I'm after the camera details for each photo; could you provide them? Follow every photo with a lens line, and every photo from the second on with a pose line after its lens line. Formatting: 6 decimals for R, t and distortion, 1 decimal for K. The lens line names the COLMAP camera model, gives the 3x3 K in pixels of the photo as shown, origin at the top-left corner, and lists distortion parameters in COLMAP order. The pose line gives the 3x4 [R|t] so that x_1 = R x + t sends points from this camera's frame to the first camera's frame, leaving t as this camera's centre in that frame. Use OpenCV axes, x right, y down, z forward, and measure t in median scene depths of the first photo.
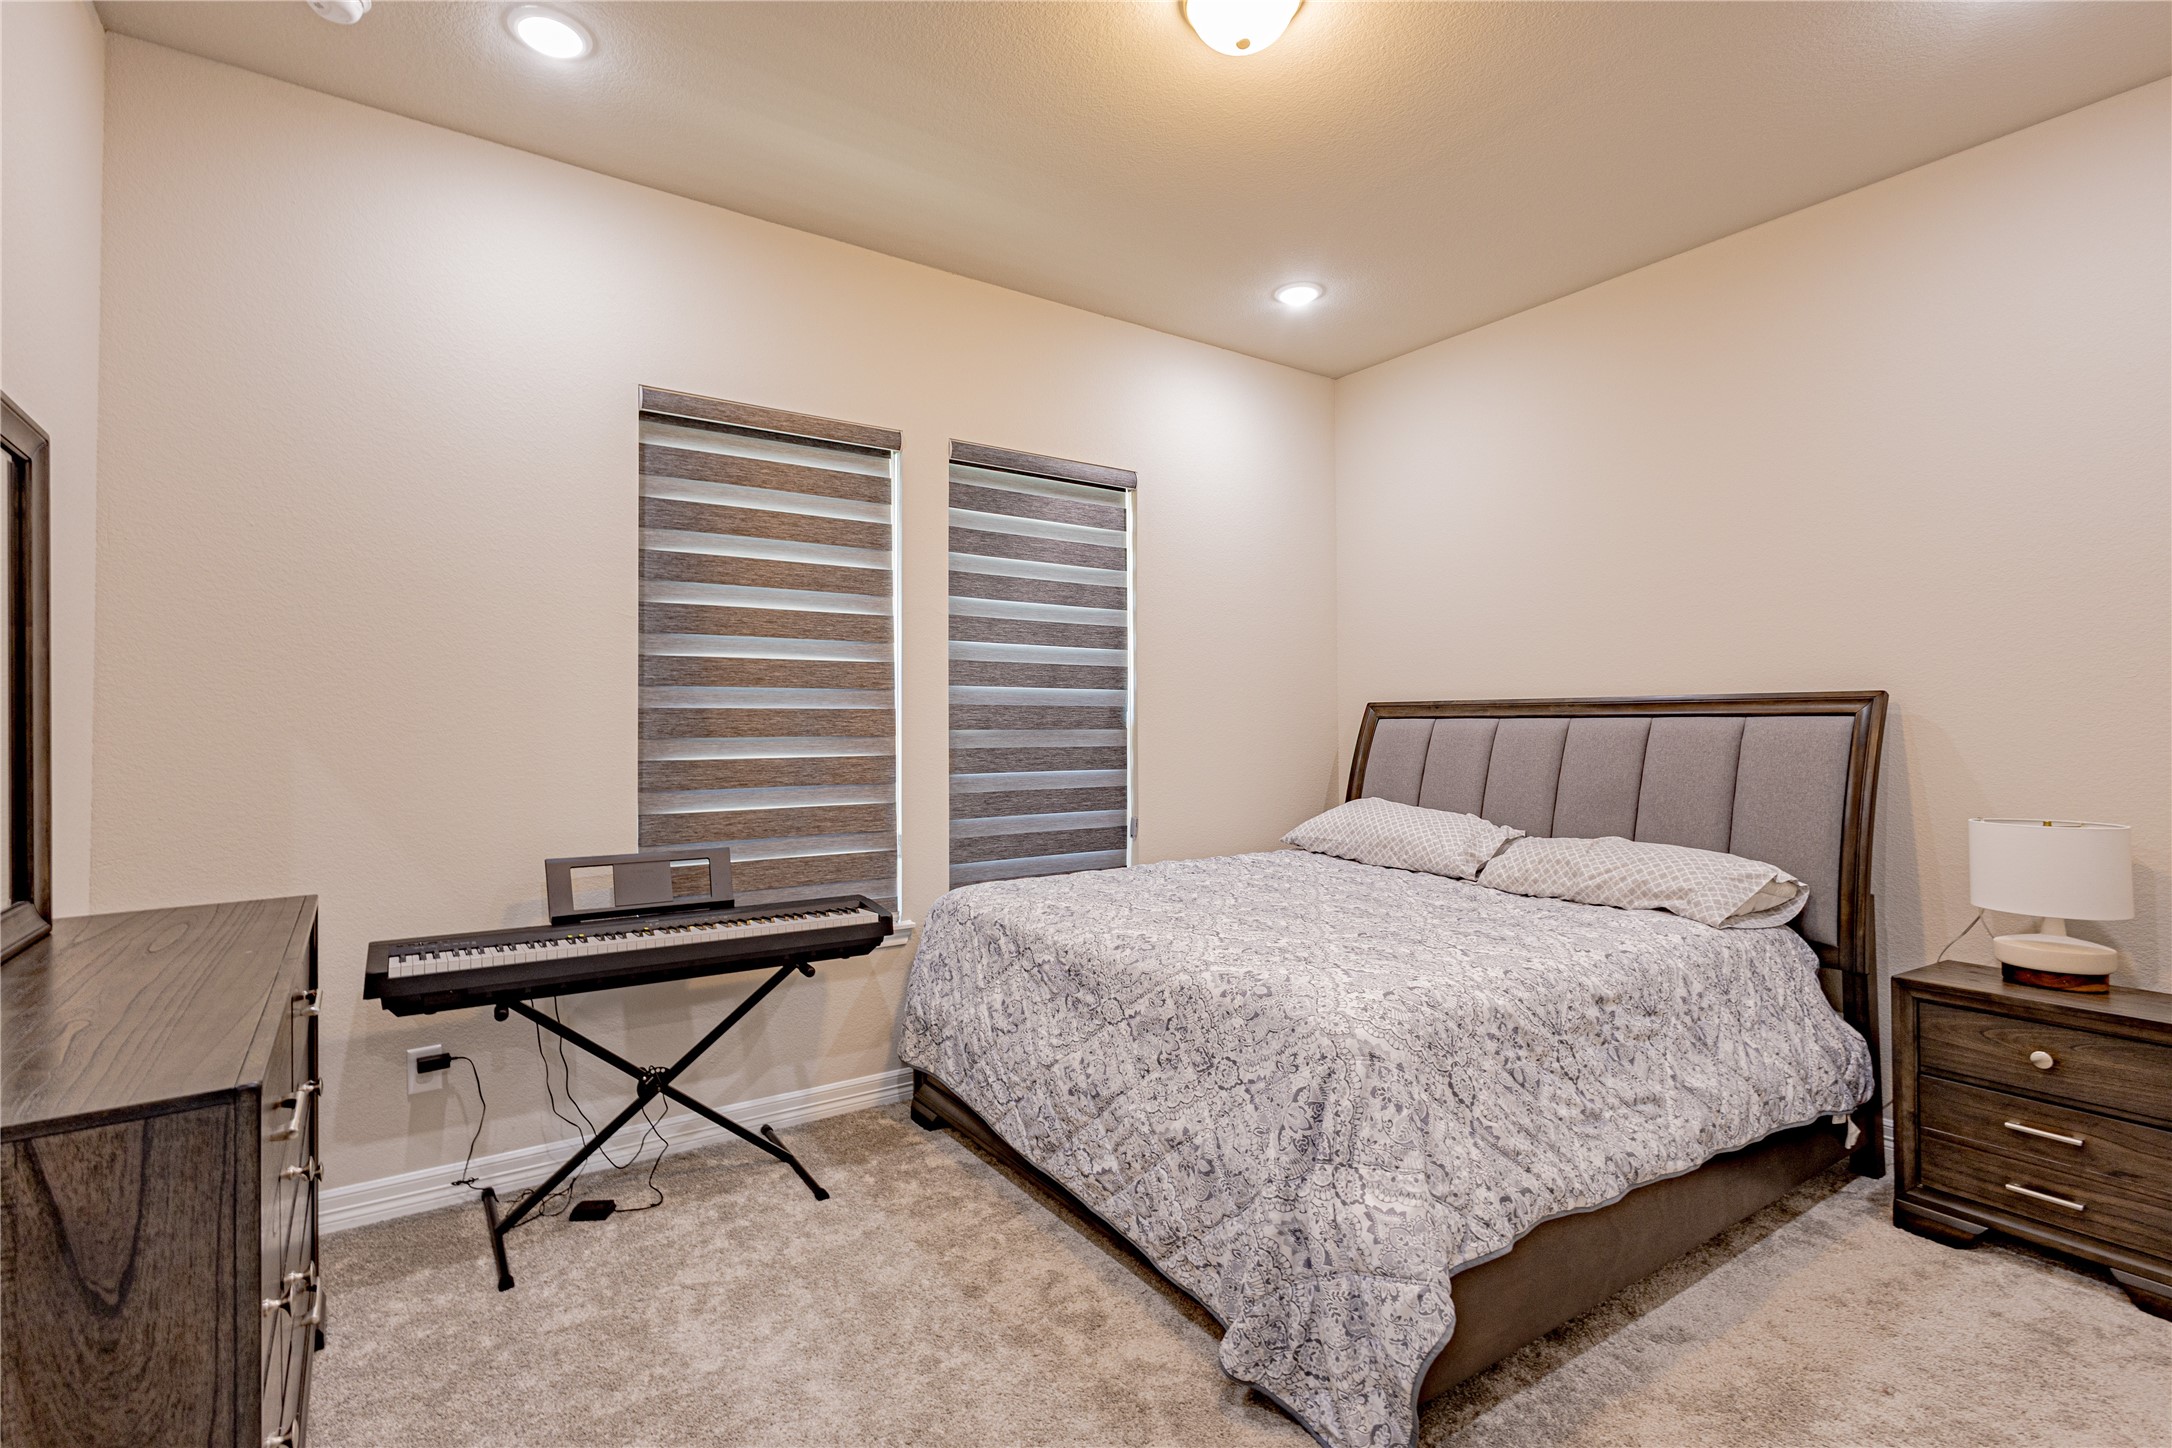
lens RADIAL K [[989.0, 0, 1086.0], [0, 989.0, 724.0], [0, 0, 1]] dist [0.000204, -0.000029]
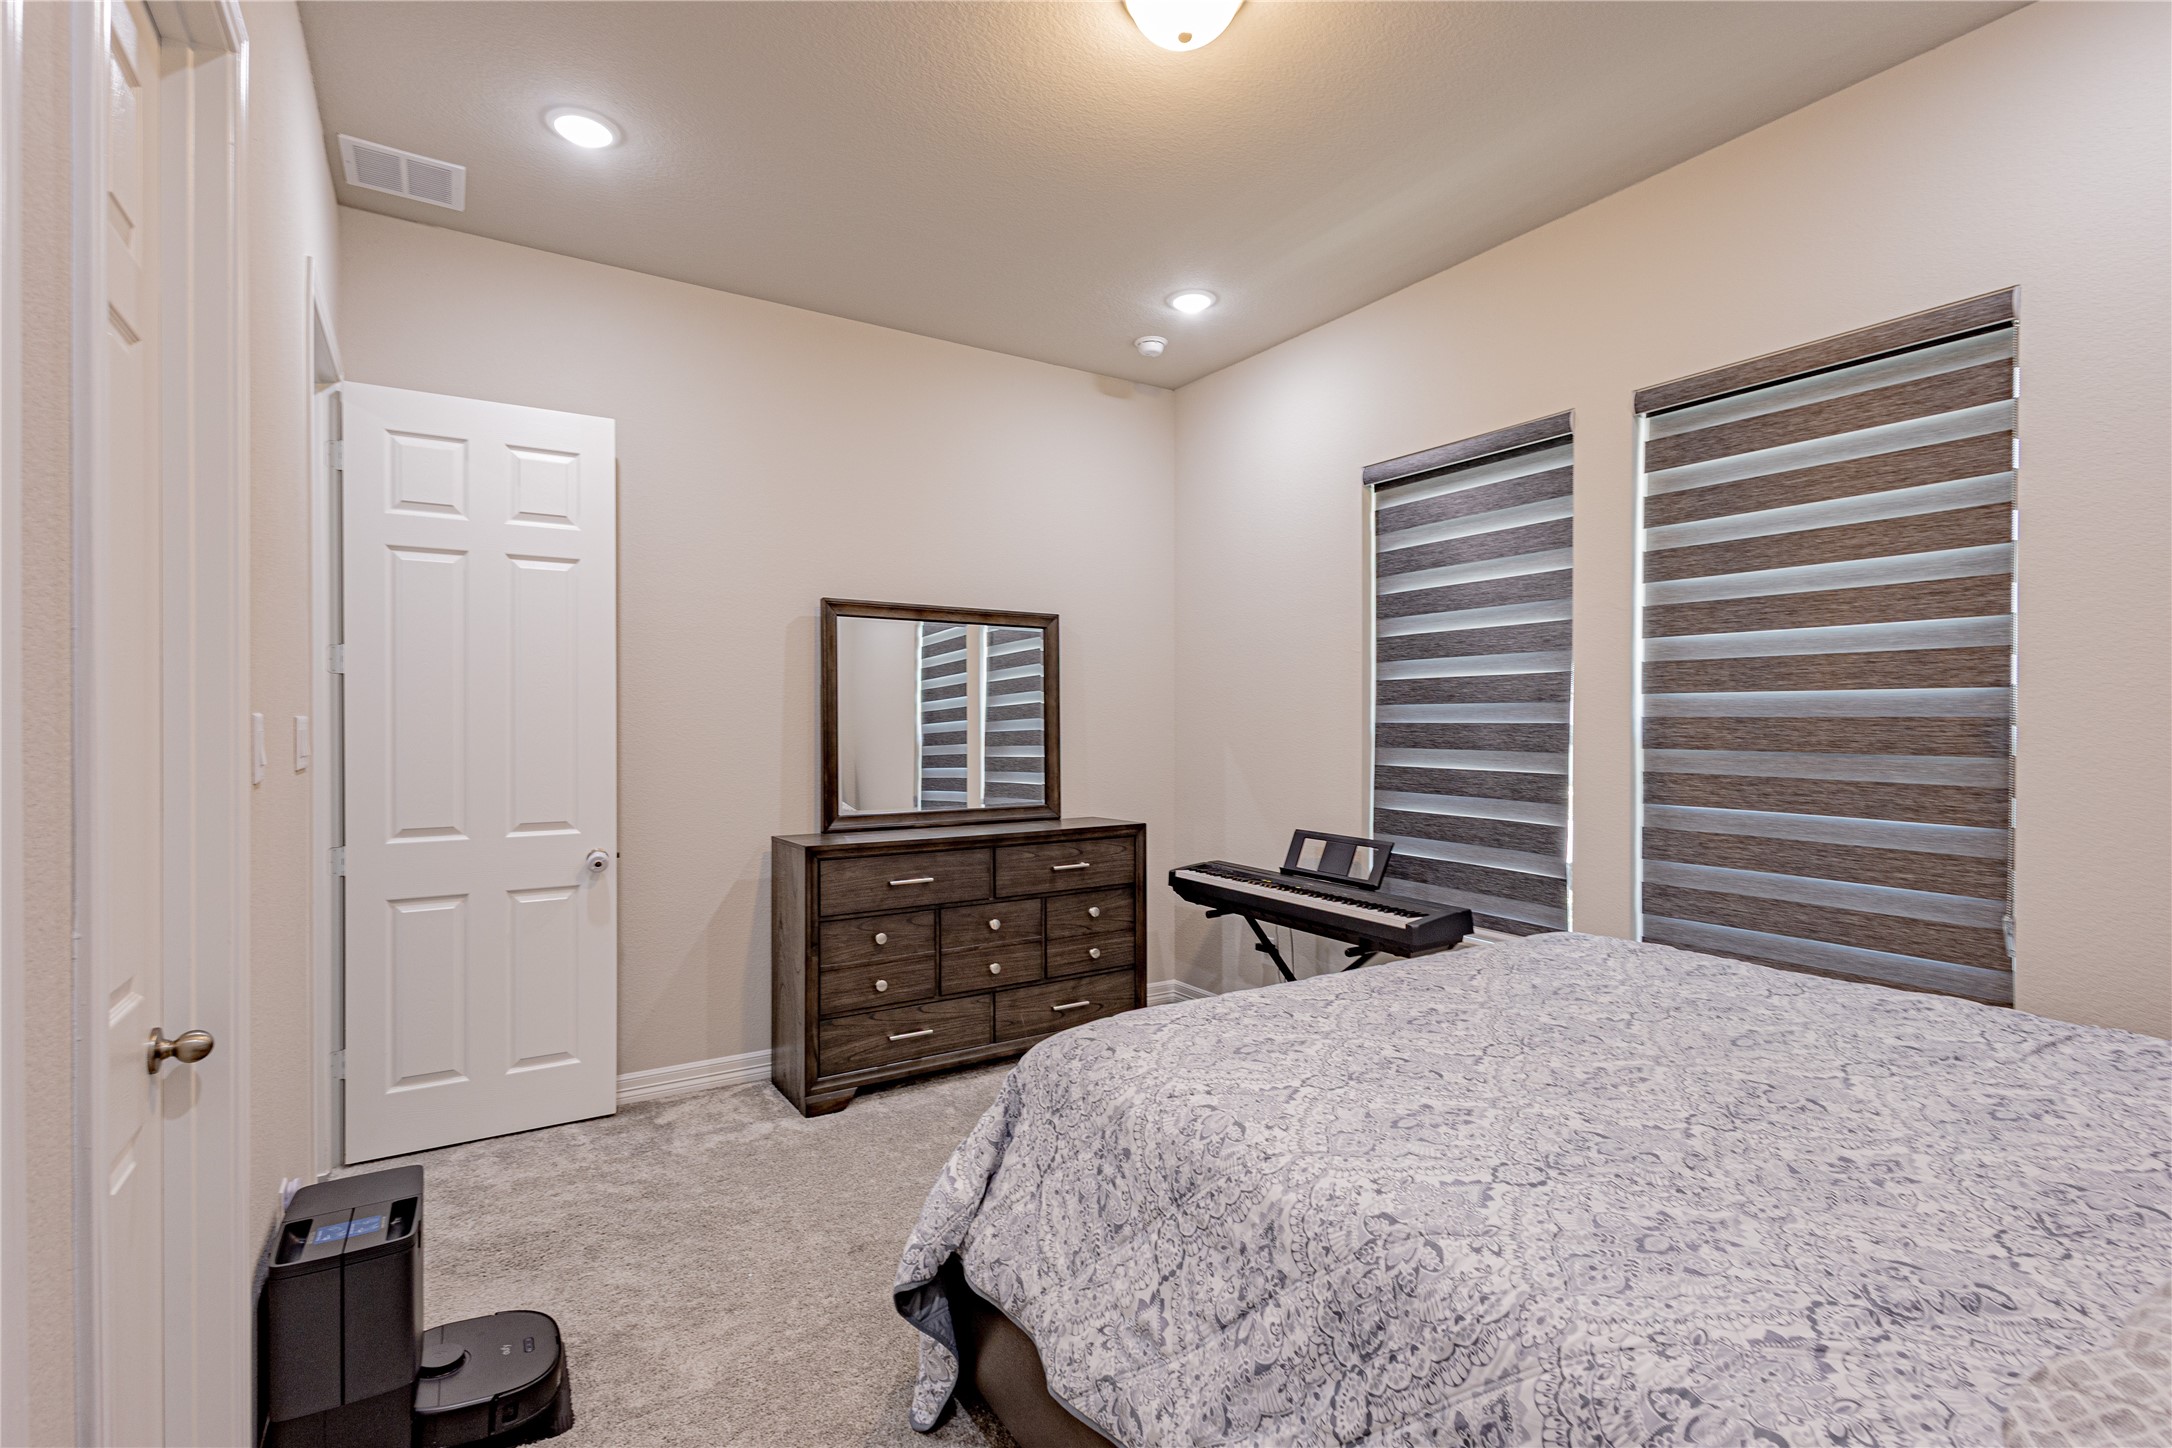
lens RADIAL K [[1022.0, 0, 1086.0], [0, 1022.0, 724.0], [0, 0, 1]] dist [0.025883, 0.000153]
pose [[-0.033439, 0.013570, -0.999349, 0.762033], [0.008760, 0.999873, 0.013284, -0.030946], [0.999402, -0.008310, -0.033554, 0.598036]]
